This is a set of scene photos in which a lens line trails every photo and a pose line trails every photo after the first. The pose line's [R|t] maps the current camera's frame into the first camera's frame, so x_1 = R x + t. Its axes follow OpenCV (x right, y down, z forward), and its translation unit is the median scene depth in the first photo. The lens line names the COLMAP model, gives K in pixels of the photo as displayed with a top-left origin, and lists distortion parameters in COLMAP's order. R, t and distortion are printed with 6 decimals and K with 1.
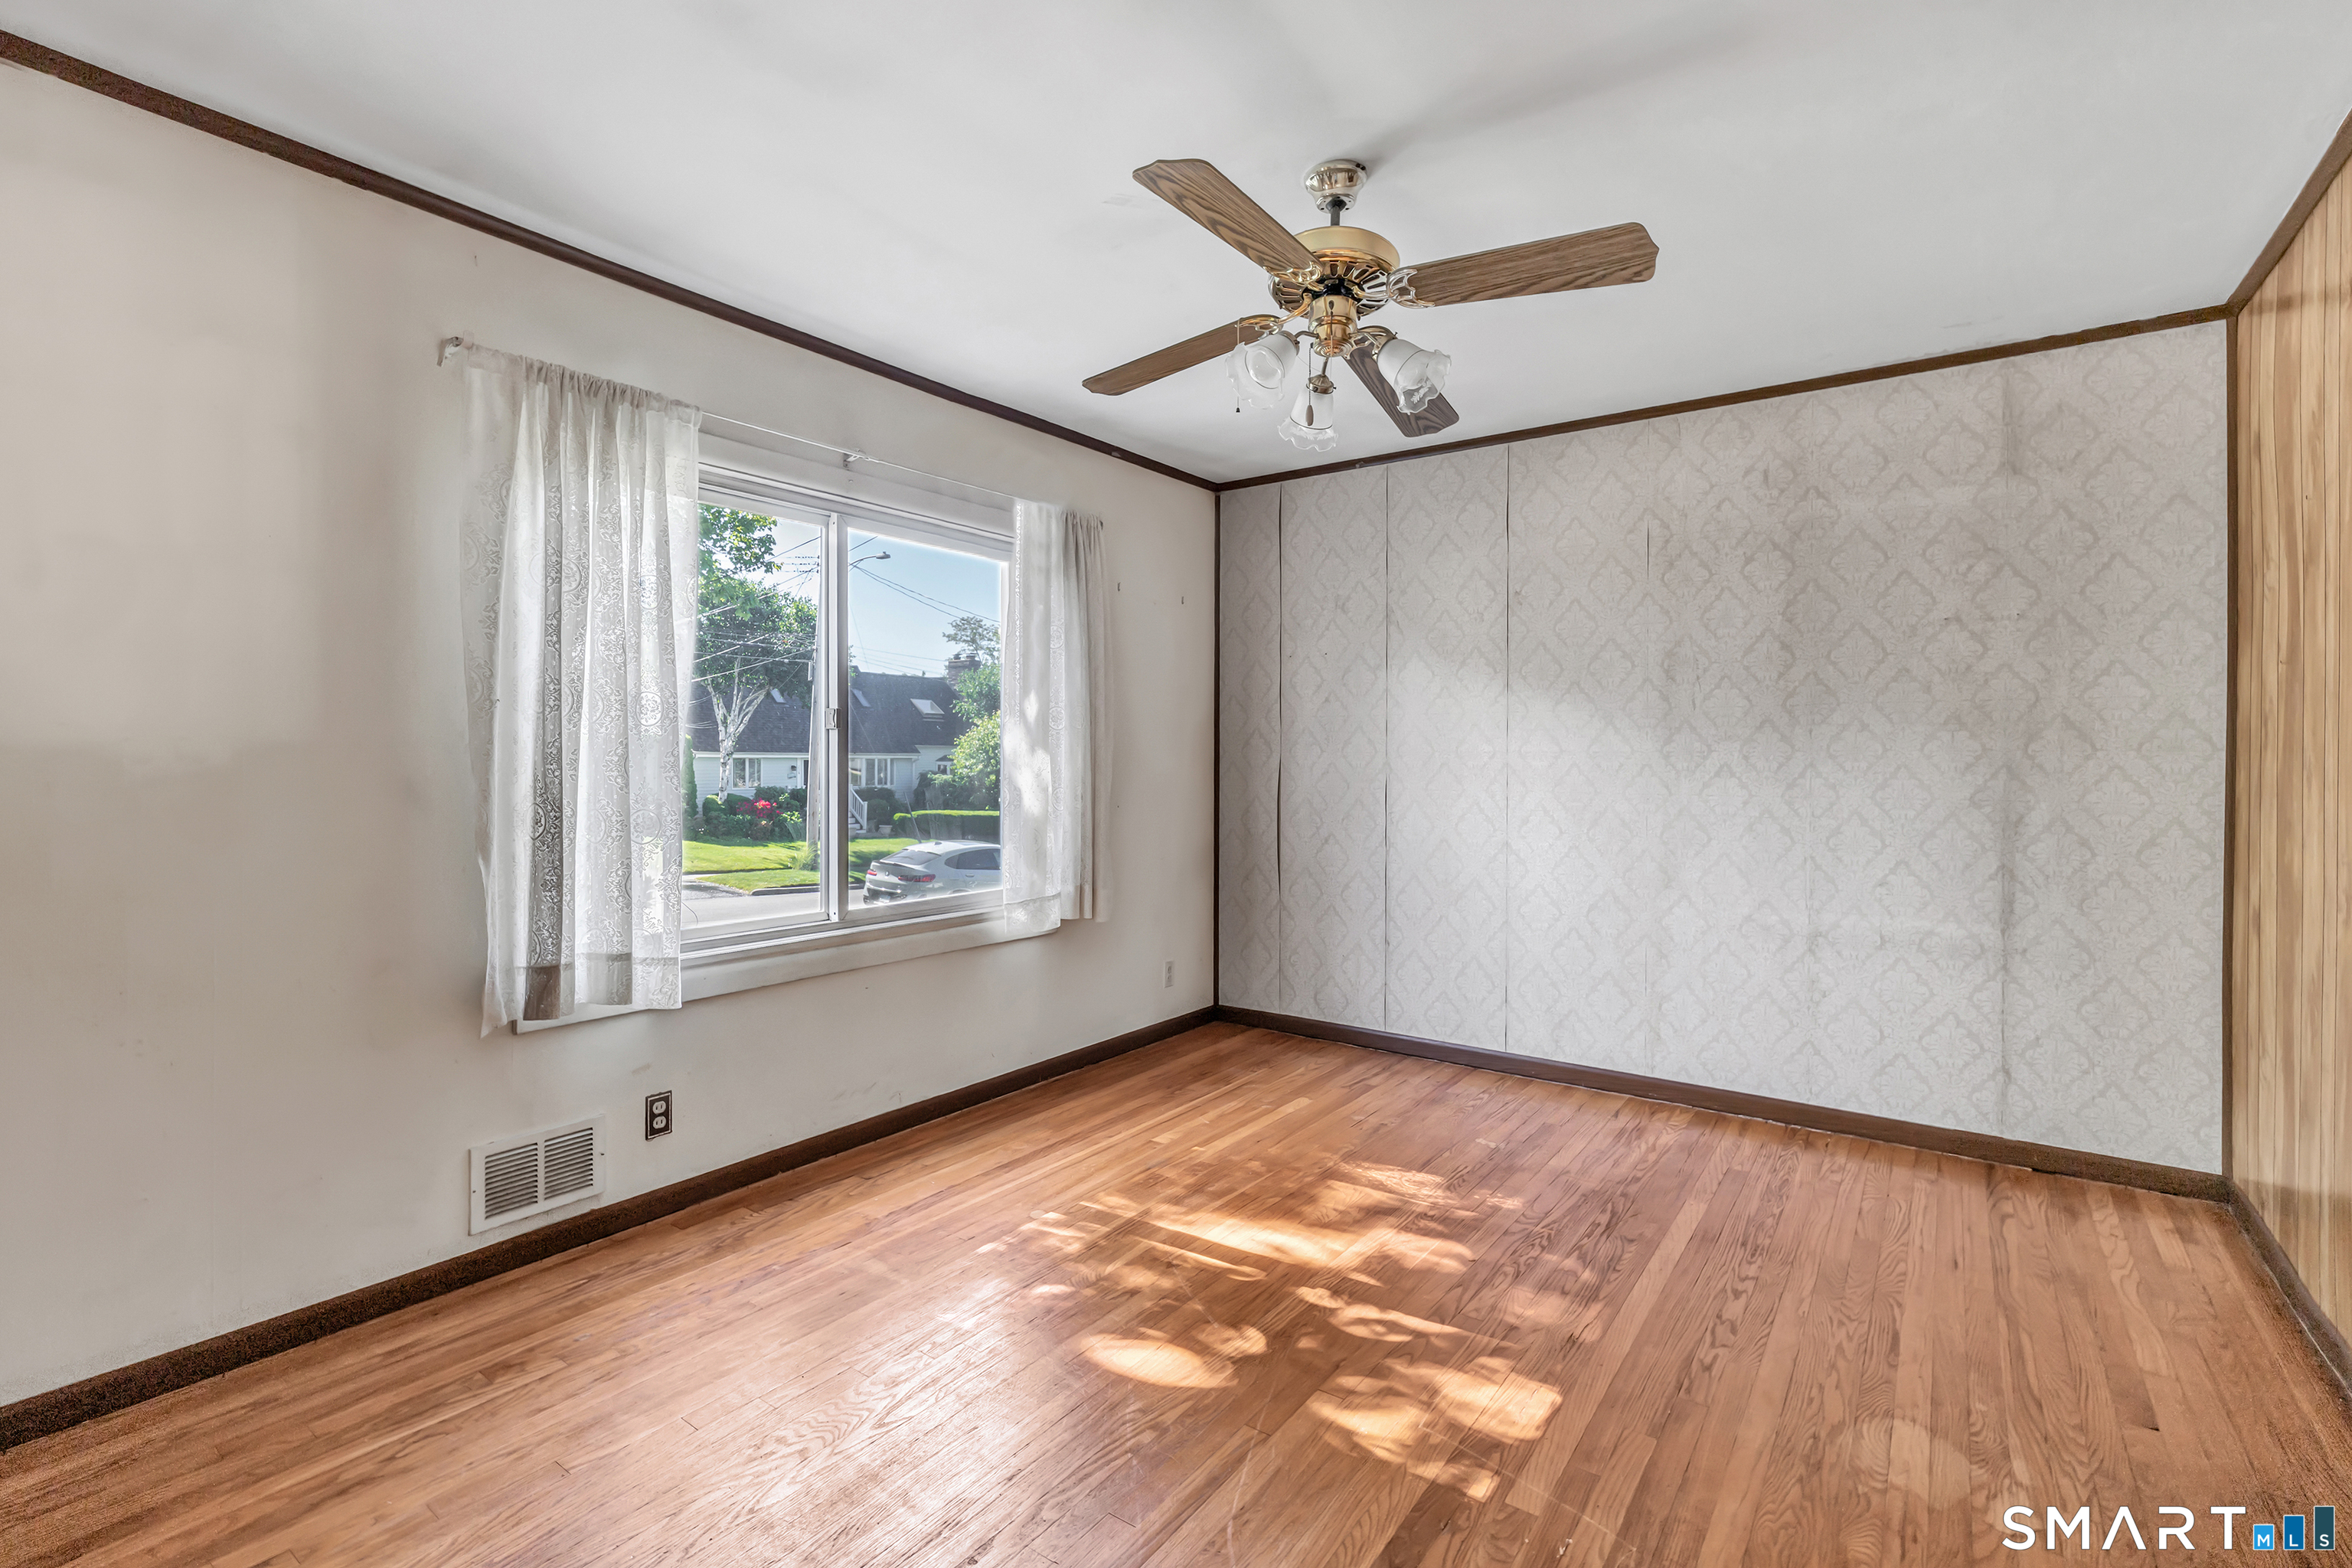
lens RADIAL K [[1114.7, 0, 1176.9], [0, 1114.7, 762.8], [0, 0, 1]] dist [0.027140, -0.000521]
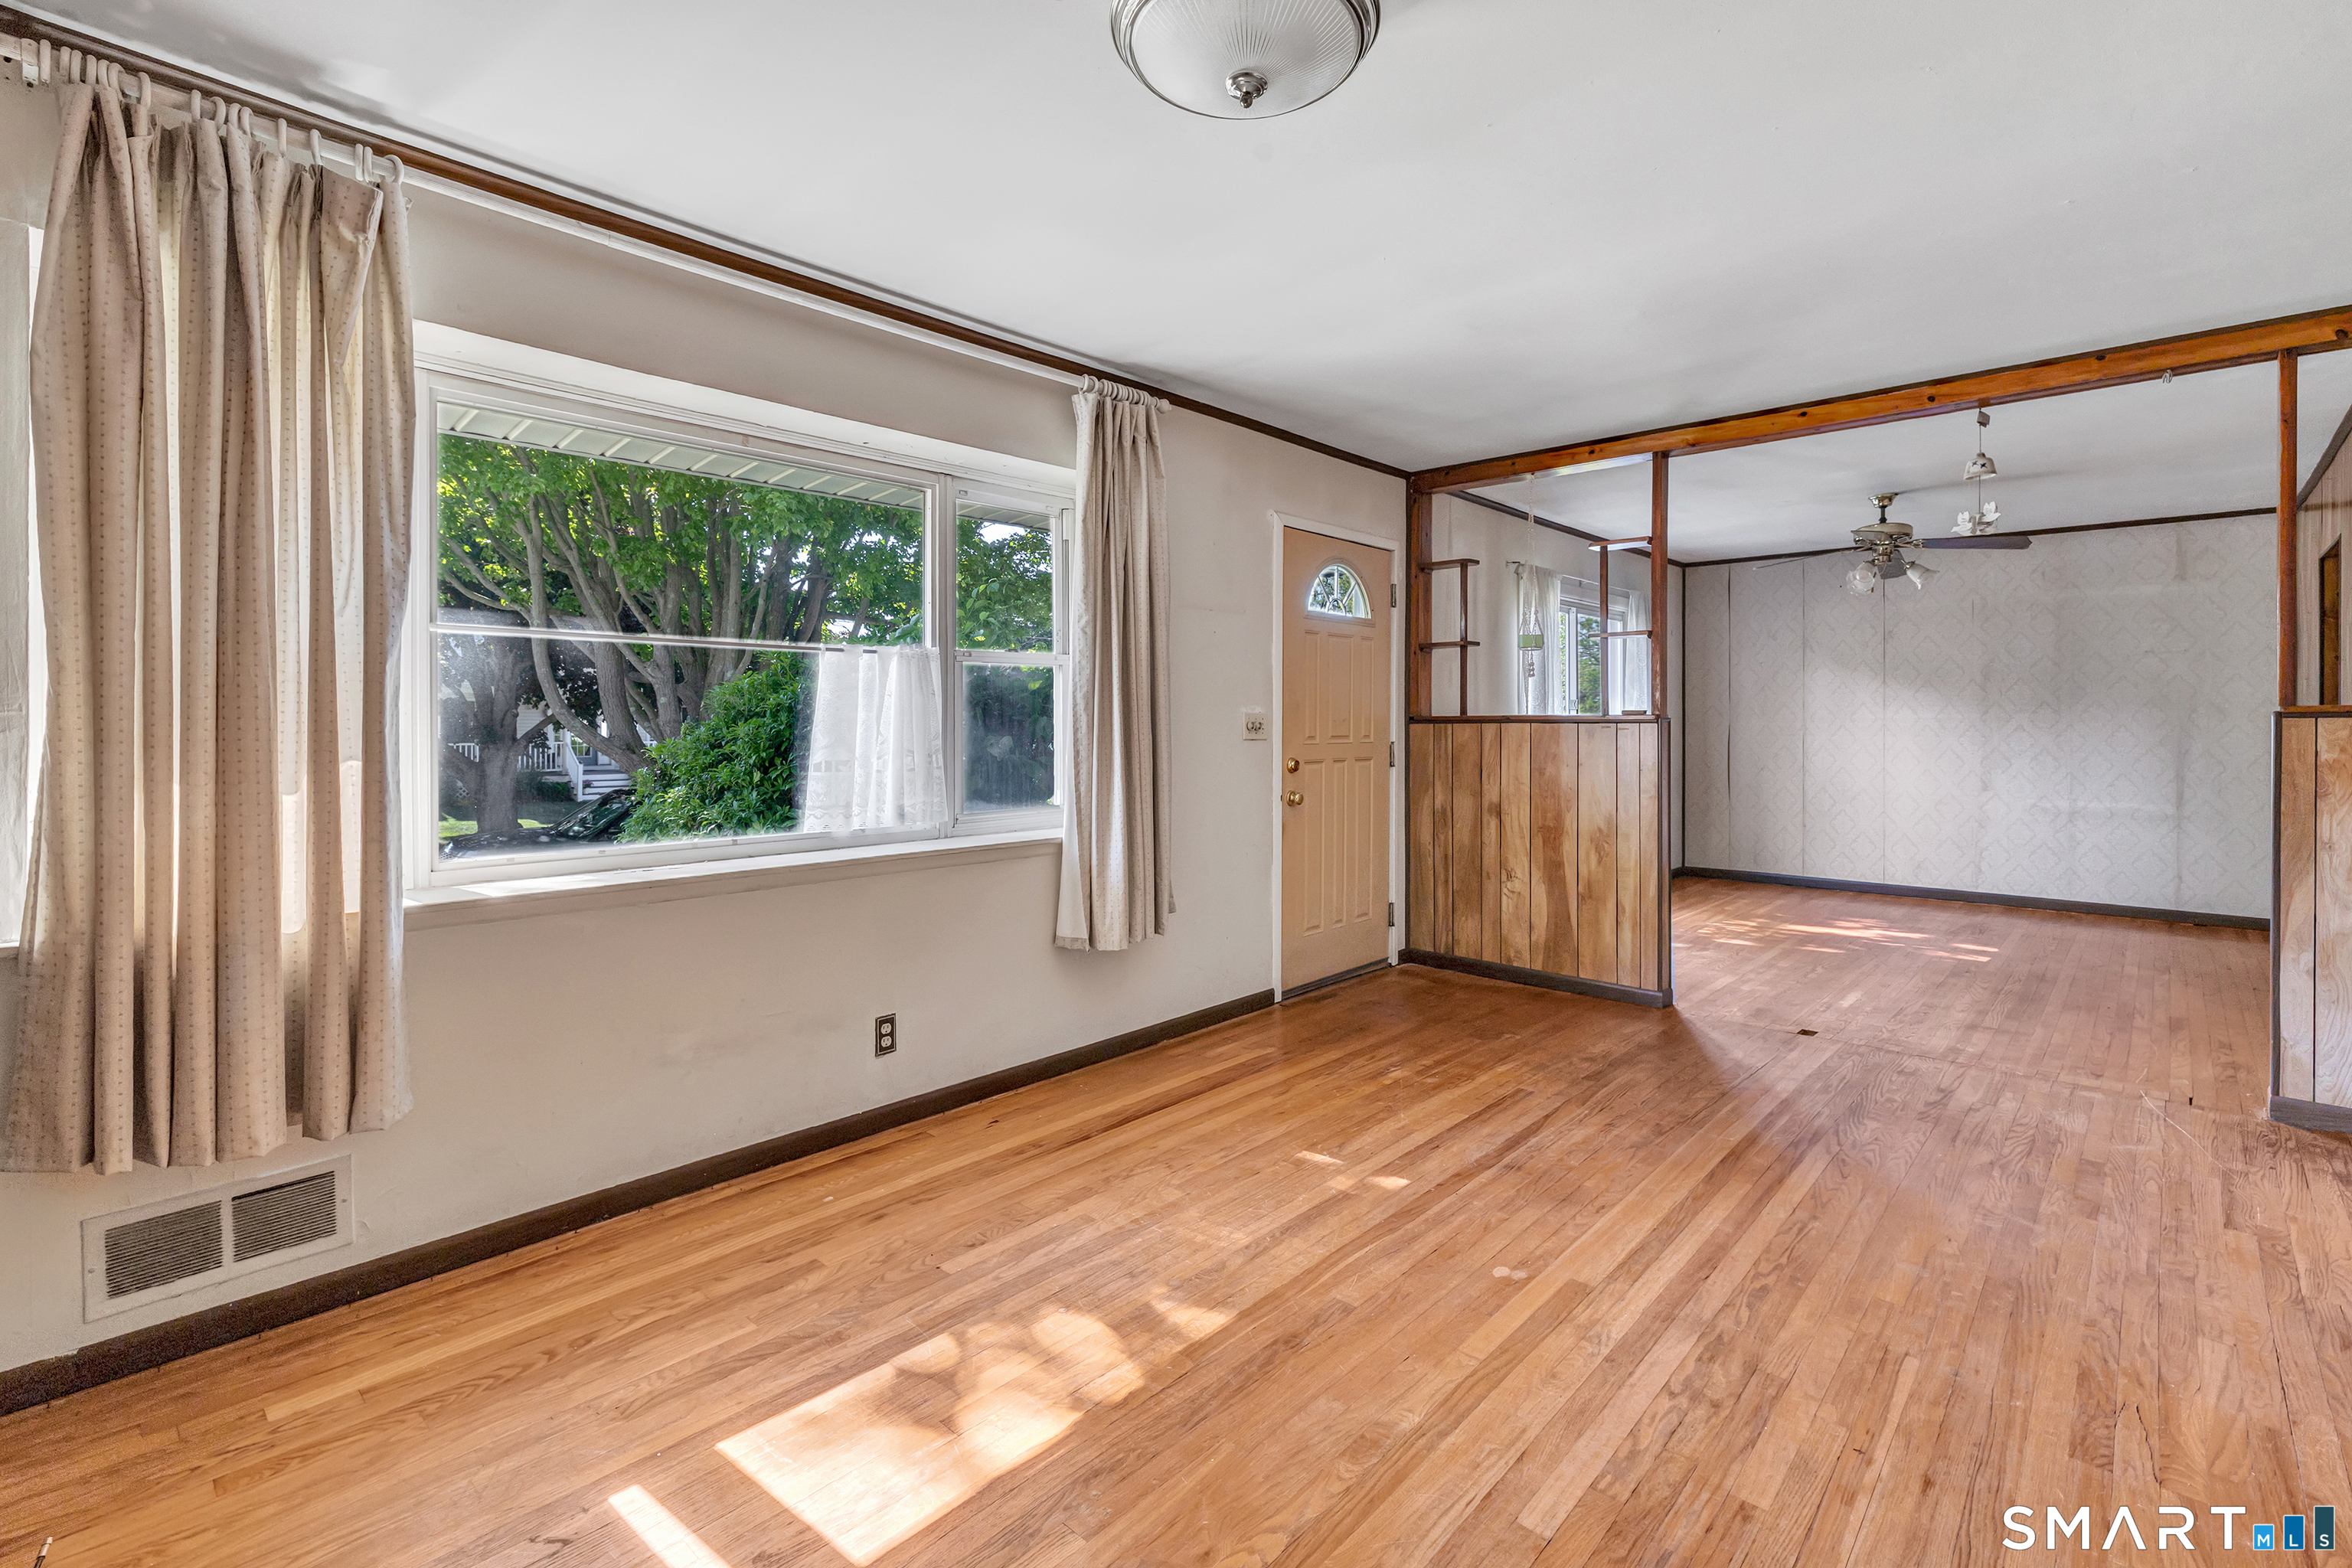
lens RADIAL K [[1072.2, 0, 1176.3], [0, 1072.2, 726.2], [0, 0, 1]] dist [-0.000929, 0.000248]
pose [[0.995354, -0.003948, -0.096202, -0.091546], [0.003649, 0.999988, -0.003279, 0.000547], [0.096213, 0.002913, 0.995356, -0.113874]]
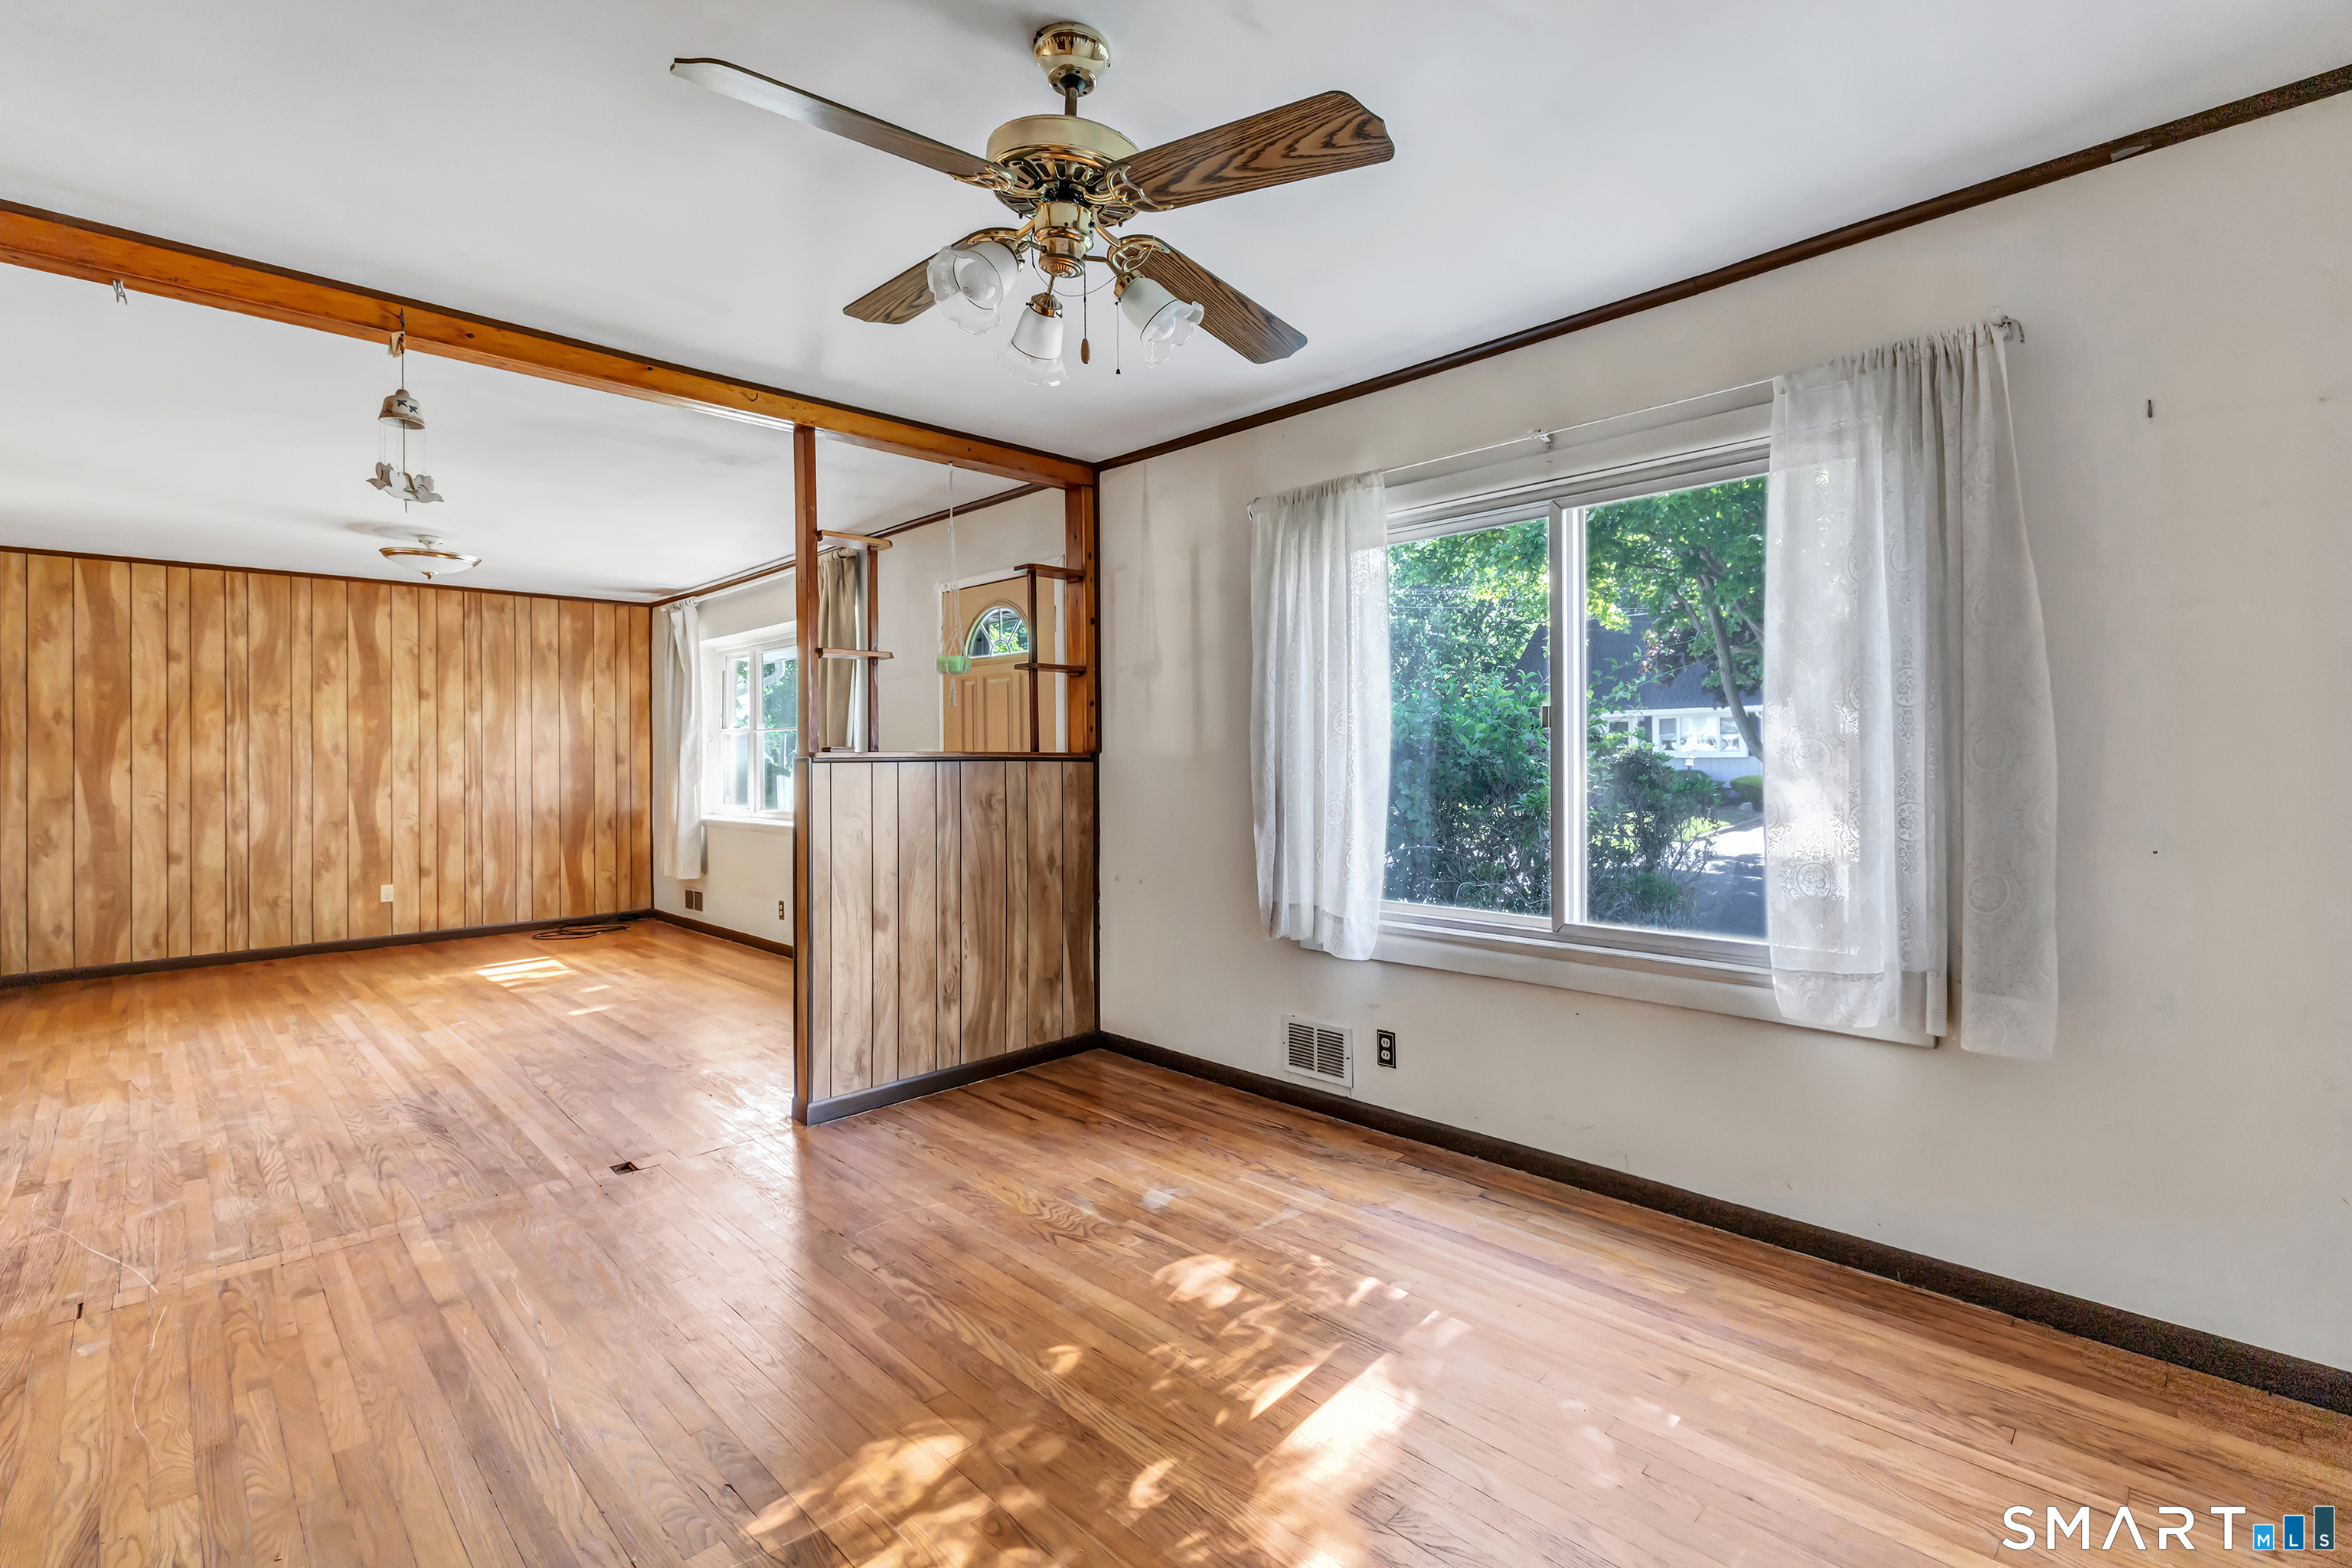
lens RADIAL K [[1040.9, 0, 1179.1], [0, 1040.9, 752.1], [0, 0, 1]] dist [0.022352, 0.000023]
pose [[-0.150279, -0.005266, -0.988630, 1.149291], [-0.000932, 0.999986, -0.005185, -0.010387], [0.988643, 0.000142, -0.150282, 1.538487]]
